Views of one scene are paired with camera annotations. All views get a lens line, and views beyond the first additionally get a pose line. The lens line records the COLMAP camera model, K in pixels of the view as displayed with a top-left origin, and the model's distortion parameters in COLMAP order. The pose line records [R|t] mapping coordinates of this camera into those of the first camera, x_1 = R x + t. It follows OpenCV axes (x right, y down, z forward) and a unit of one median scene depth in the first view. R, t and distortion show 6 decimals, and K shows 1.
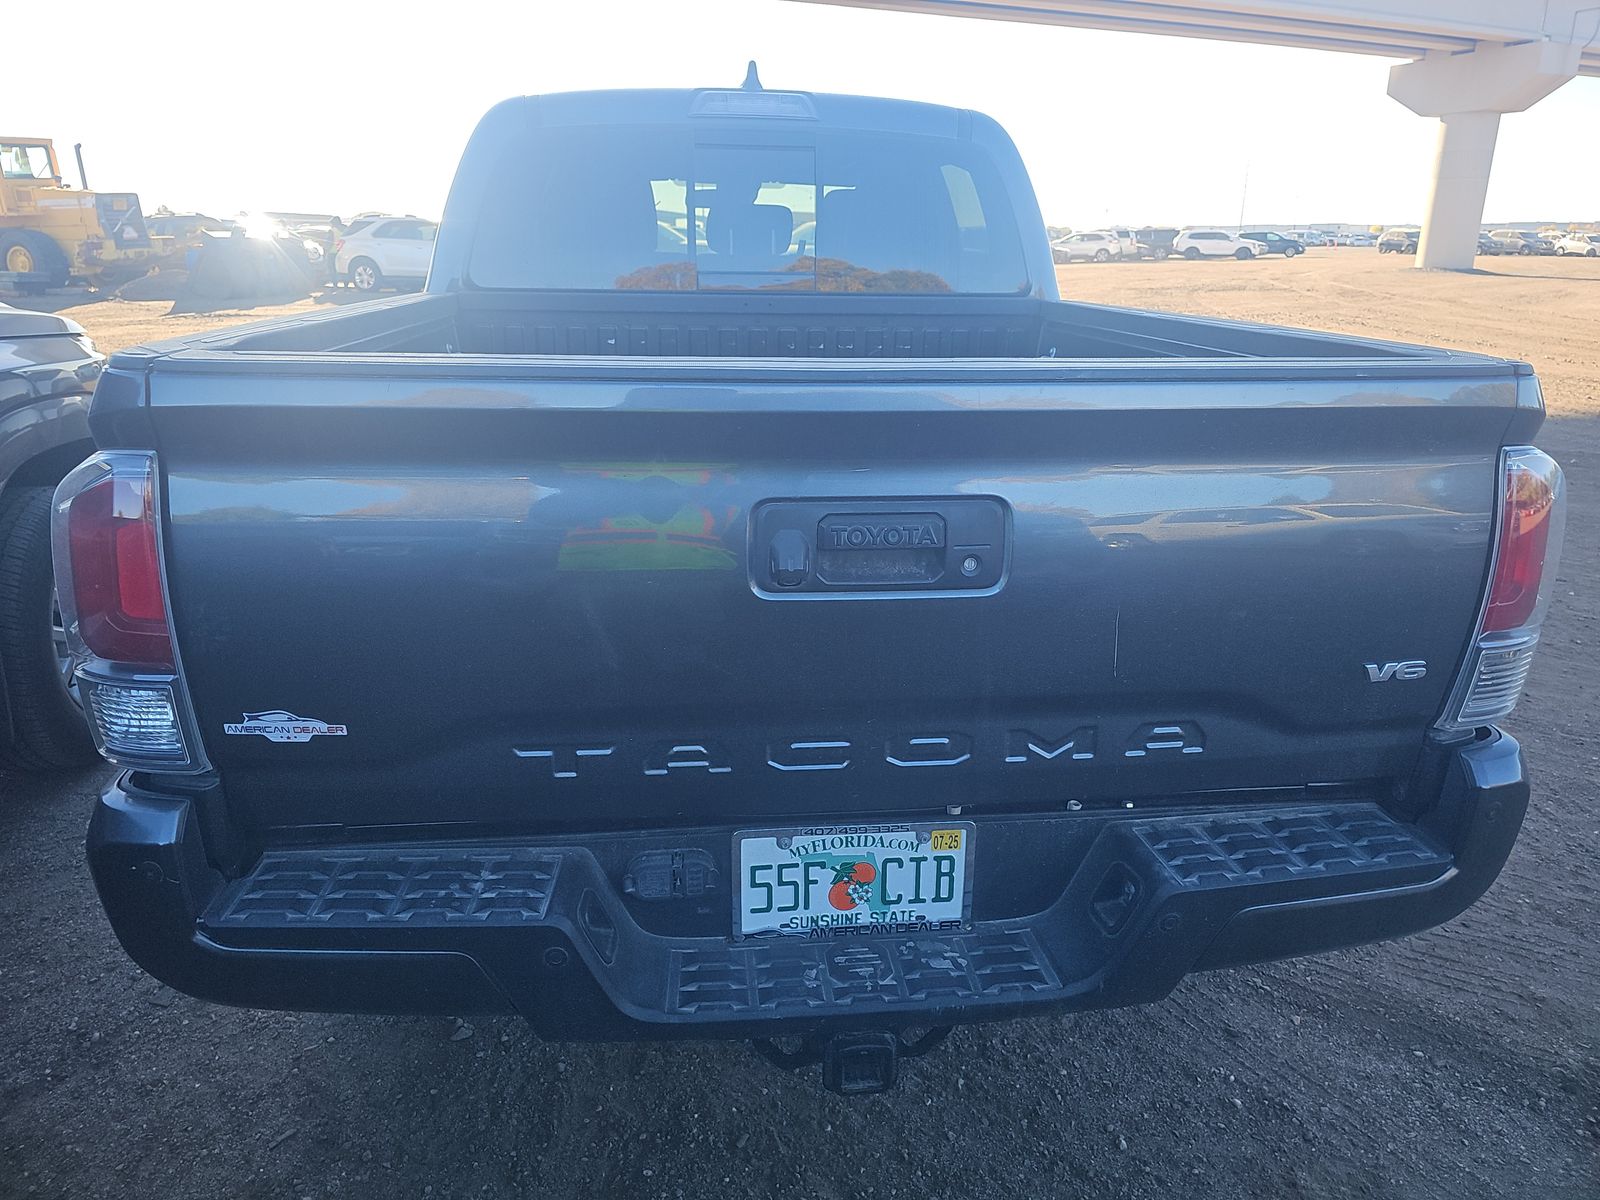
lens RADIAL K [[1078.7, 0, 792.5], [0, 1078.7, 599.8], [0, 0, 1]] dist [0.011073, 0.001007]
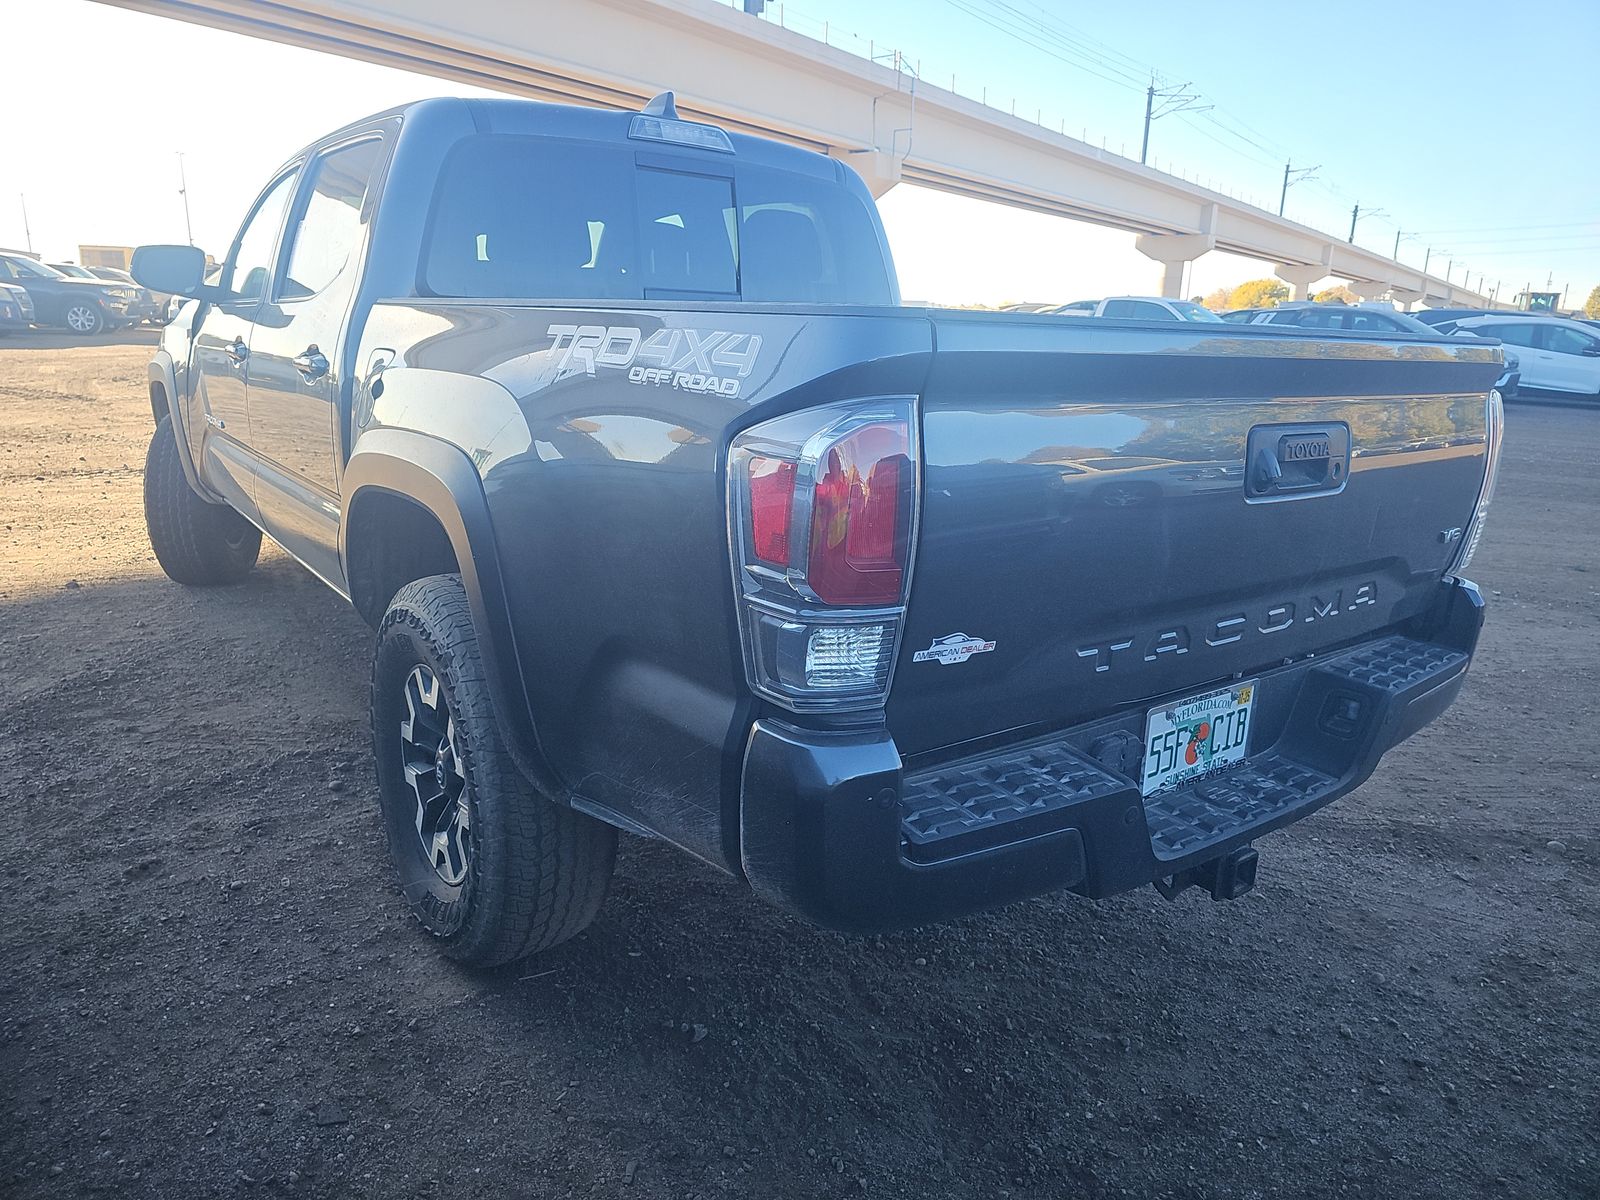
lens RADIAL K [[1078.7, 0, 792.5], [0, 1078.7, 599.8], [0, 0, 1]] dist [0.011073, 0.001007]
pose [[0.856111, -0.102775, 0.506470, -1.010966], [0.137920, 0.989918, -0.032254, 0.069532], [-0.498049, 0.097465, 0.861654, 0.106796]]
